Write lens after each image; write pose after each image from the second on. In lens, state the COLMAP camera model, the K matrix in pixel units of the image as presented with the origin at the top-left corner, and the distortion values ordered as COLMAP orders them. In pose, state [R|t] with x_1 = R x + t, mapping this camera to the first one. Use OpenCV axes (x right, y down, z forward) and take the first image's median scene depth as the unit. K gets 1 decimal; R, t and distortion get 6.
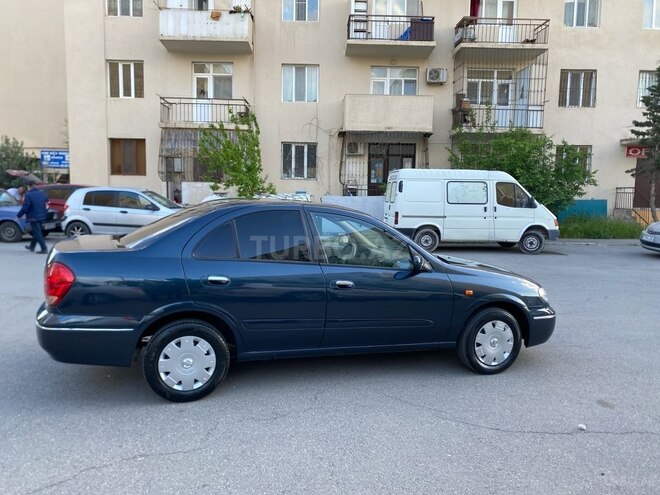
lens RADIAL K [[493.9, 0, 324.1], [0, 493.9, 246.9], [0, 0, 1]] dist [0.013657, -0.014573]
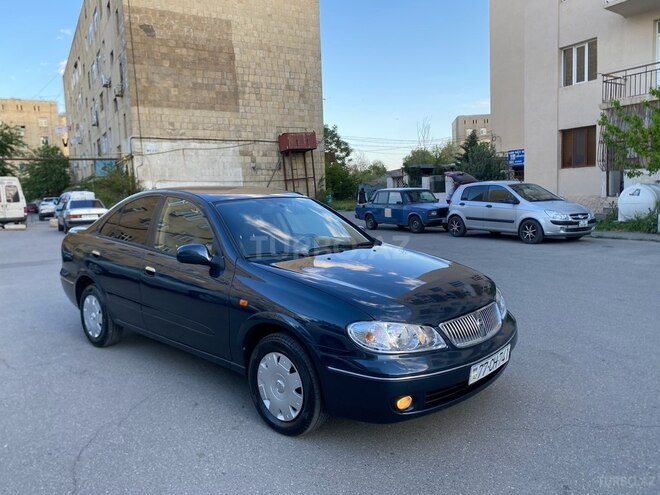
lens RADIAL K [[493.9, 0, 326.2], [0, 493.9, 246.0], [0, 0, 1]] dist [0.013657, -0.014573]
pose [[0.502606, 0.055493, -0.862733, 0.197877], [-0.053167, 0.998033, 0.033222, -0.004312], [0.862879, 0.029171, 0.504568, 0.149786]]
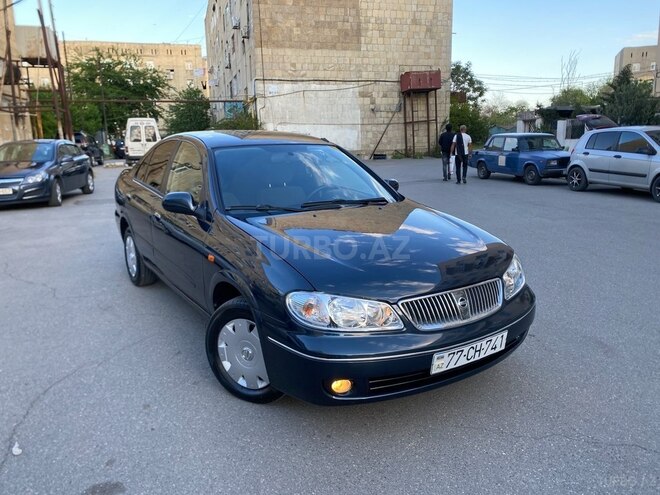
lens RADIAL K [[493.9, 0, 325.7], [0, 493.9, 248.3], [0, 0, 1]] dist [0.013657, -0.014573]
pose [[0.266247, 0.182999, -0.946374, 0.200500], [-0.084263, 0.982473, 0.166273, -0.010142], [0.960215, 0.035474, 0.277001, 0.196598]]
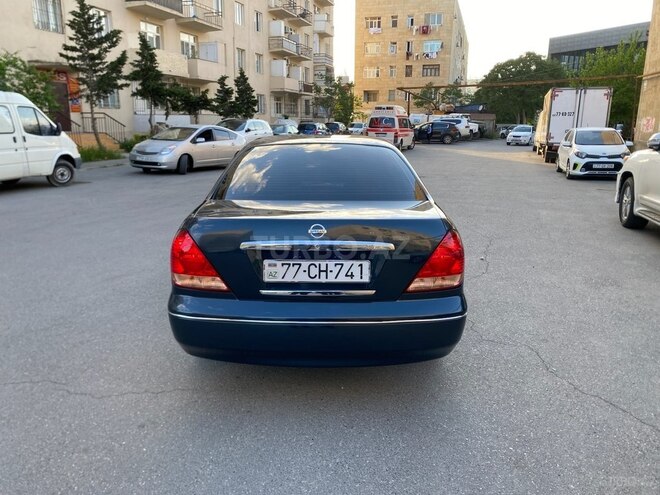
lens RADIAL K [[493.9, 0, 316.2], [0, 493.9, 253.4], [0, 0, 1]] dist [0.013657, -0.014573]
pose [[0.333051, -0.255212, 0.907714, -0.209036], [0.104197, 0.966739, 0.233576, -0.021443], [-0.937134, 0.016789, 0.348565, 0.153242]]
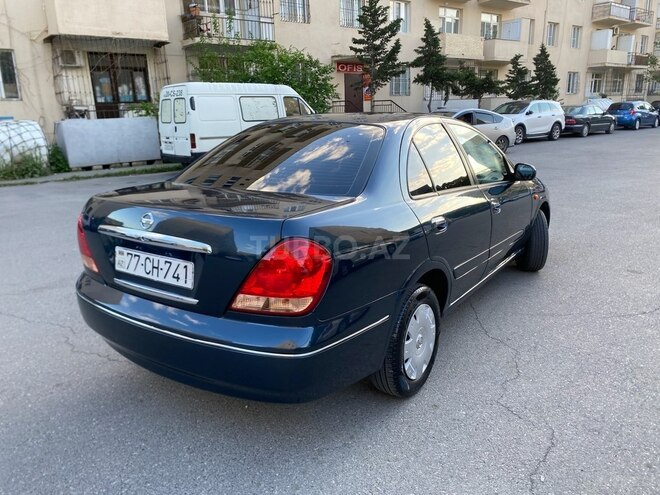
lens RADIAL K [[493.9, 0, 331.5], [0, 493.9, 247.5], [0, 0, 1]] dist [0.013657, -0.014573]
pose [[0.794581, -0.196591, 0.574450, -0.132345], [0.104432, 0.976281, 0.189656, -0.009574], [-0.598109, -0.090706, 0.796265, 0.088674]]
